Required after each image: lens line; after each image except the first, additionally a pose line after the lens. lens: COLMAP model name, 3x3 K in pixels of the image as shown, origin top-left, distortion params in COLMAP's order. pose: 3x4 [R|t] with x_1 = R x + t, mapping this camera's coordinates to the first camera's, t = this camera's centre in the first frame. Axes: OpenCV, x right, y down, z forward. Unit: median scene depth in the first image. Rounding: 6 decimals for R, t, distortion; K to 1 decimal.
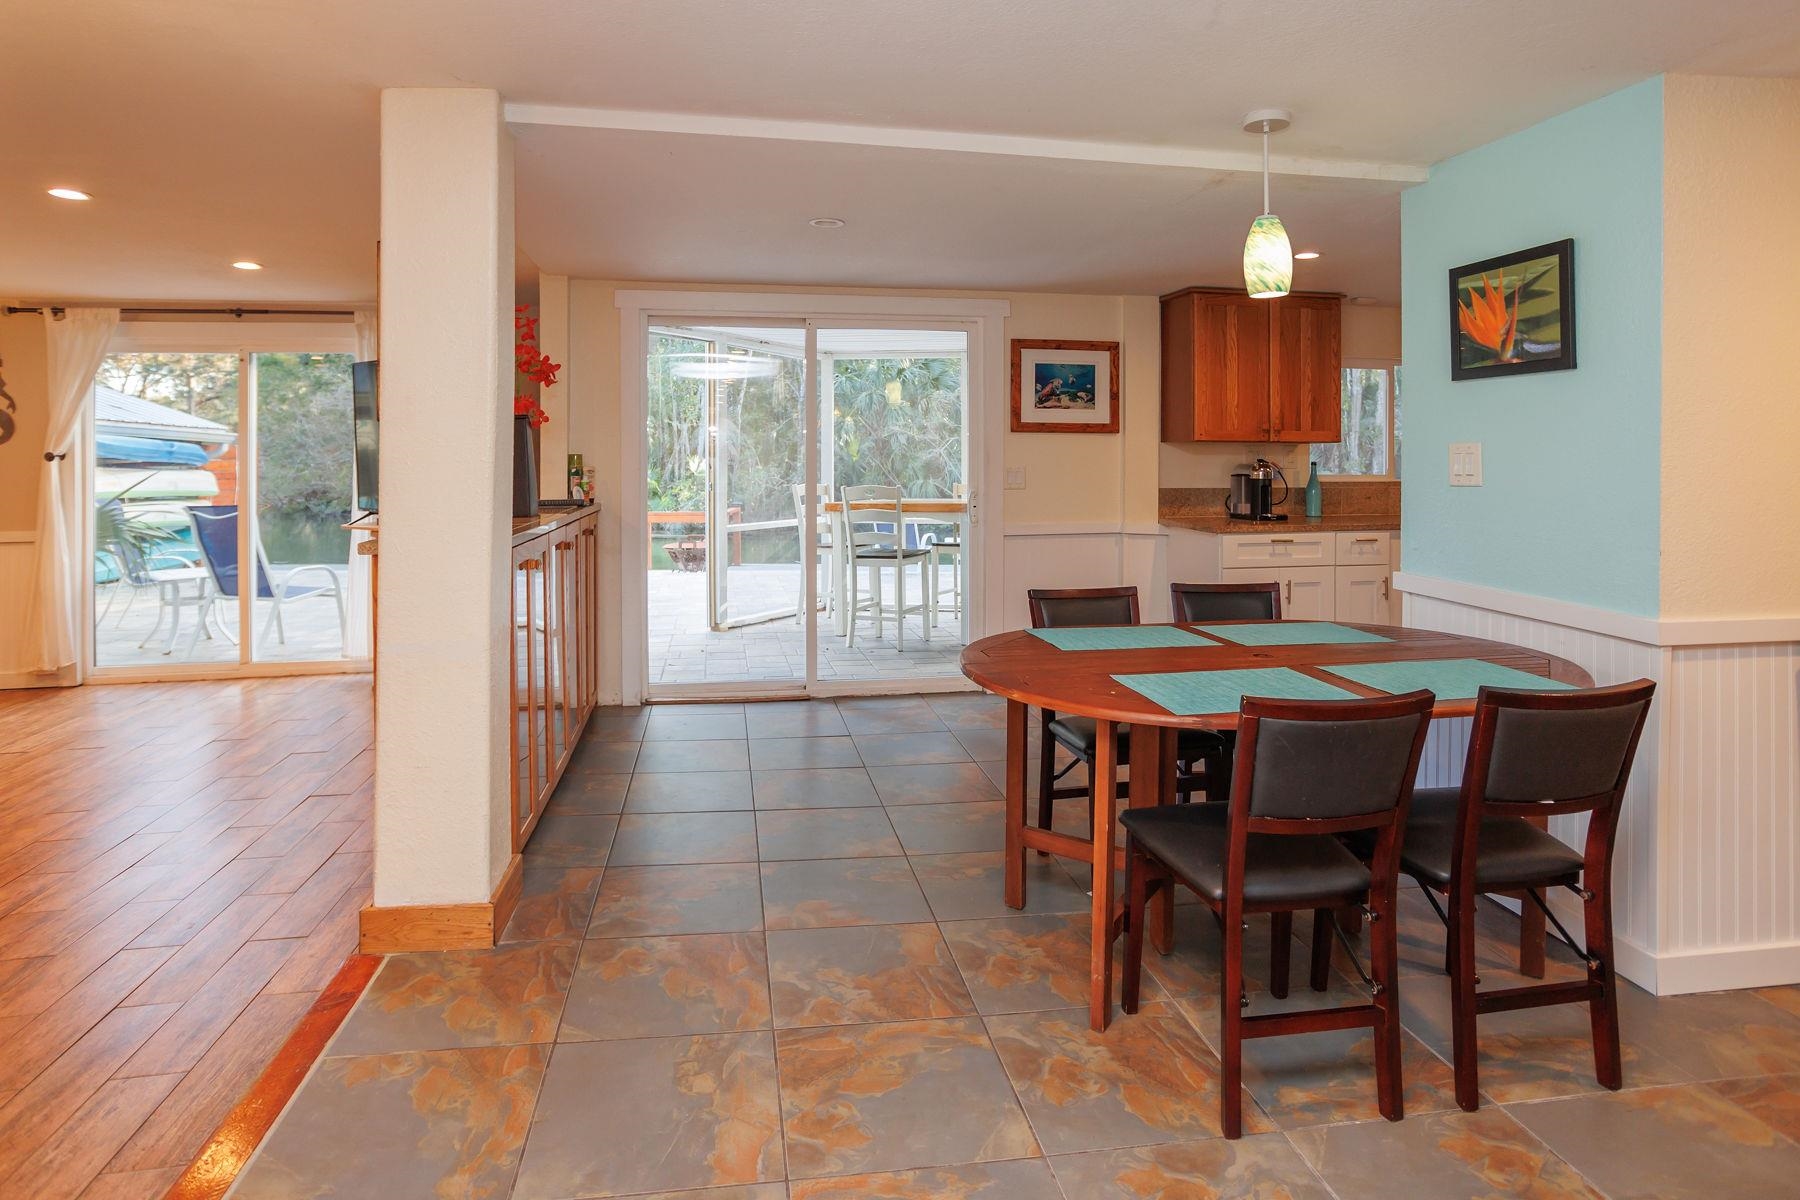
lens RADIAL K [[959.0, 0, 854.0], [0, 959.0, 526.2], [0, 0, 1]] dist [-0.004712, -0.000878]
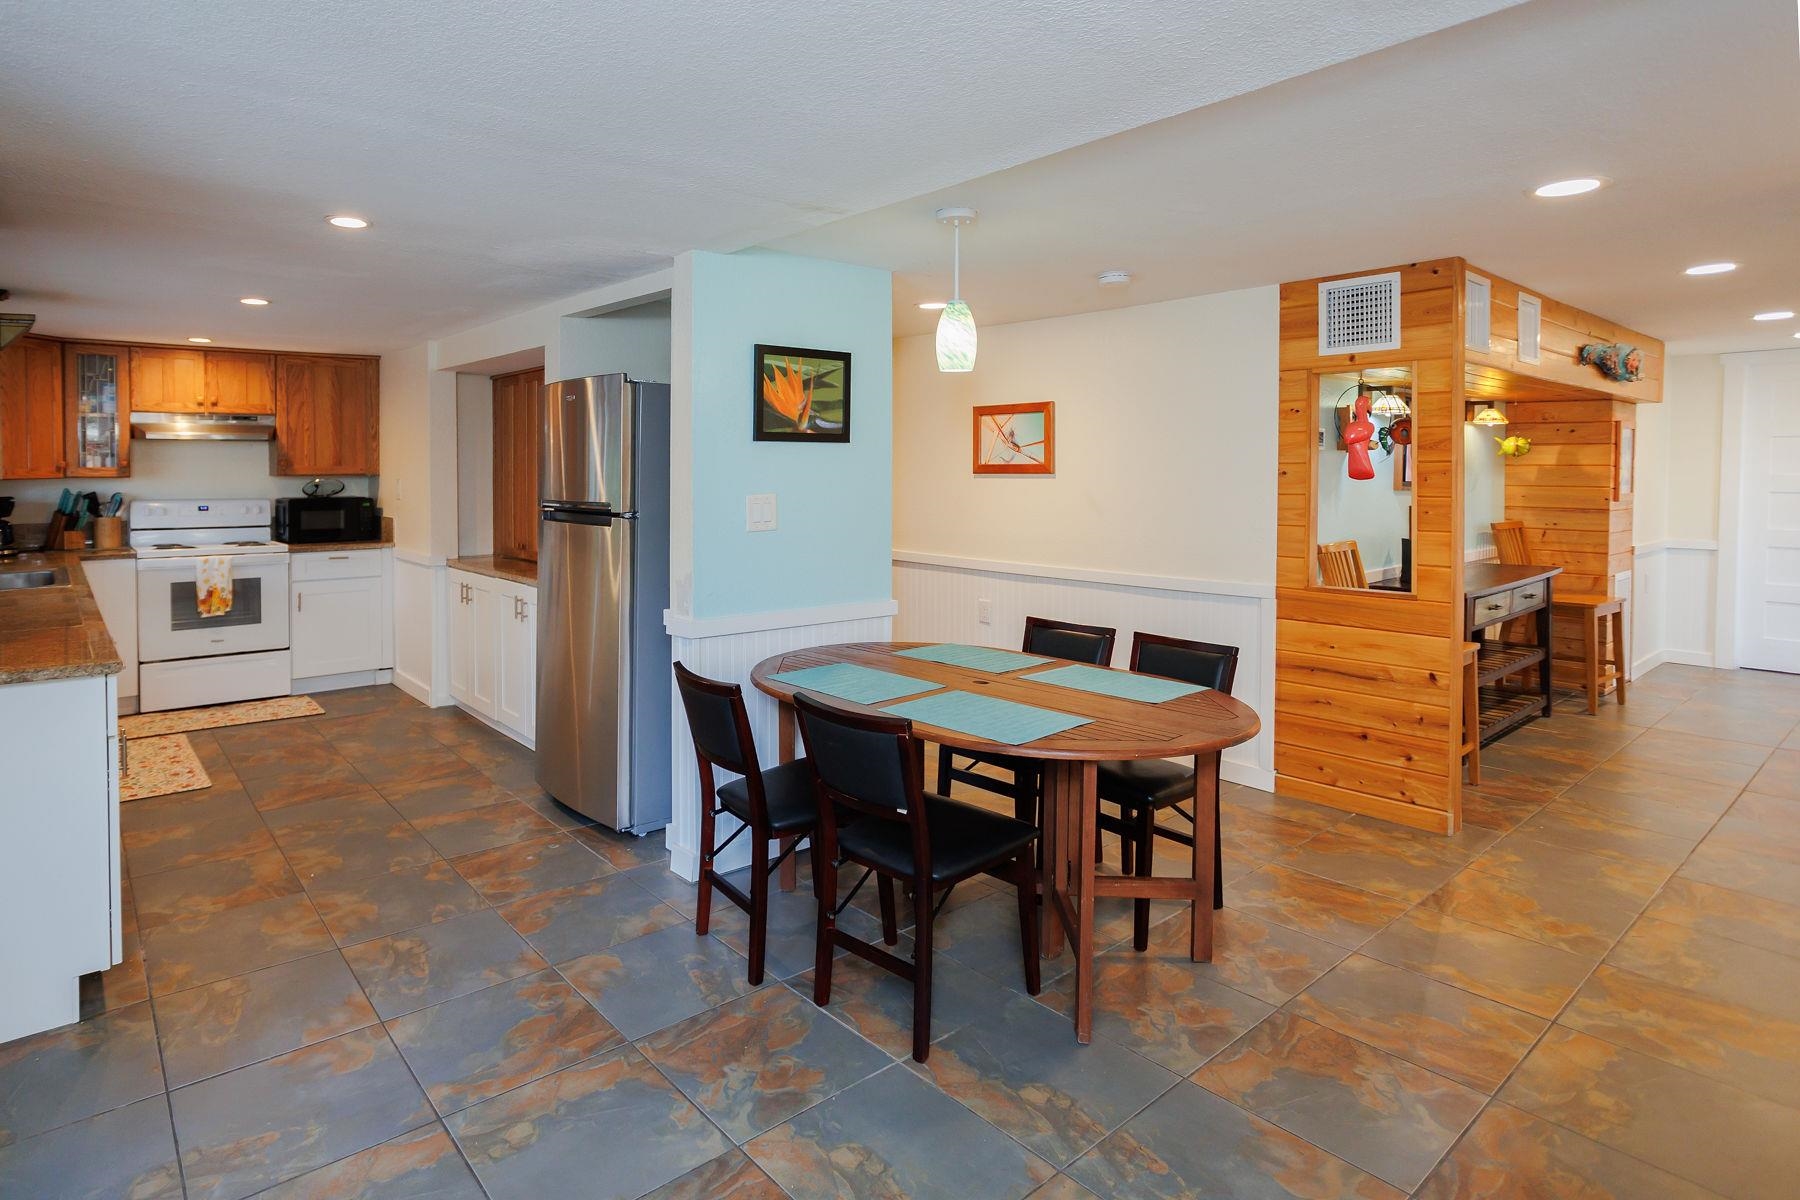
lens RADIAL K [[959.0, 0, 854.0], [0, 959.0, 526.2], [0, 0, 1]] dist [-0.004712, -0.000878]
pose [[-0.533131, -0.019881, 0.845799, -0.455950], [0.085845, 0.993293, 0.077458, -0.142034], [-0.841666, 0.113902, -0.527849, 1.673061]]
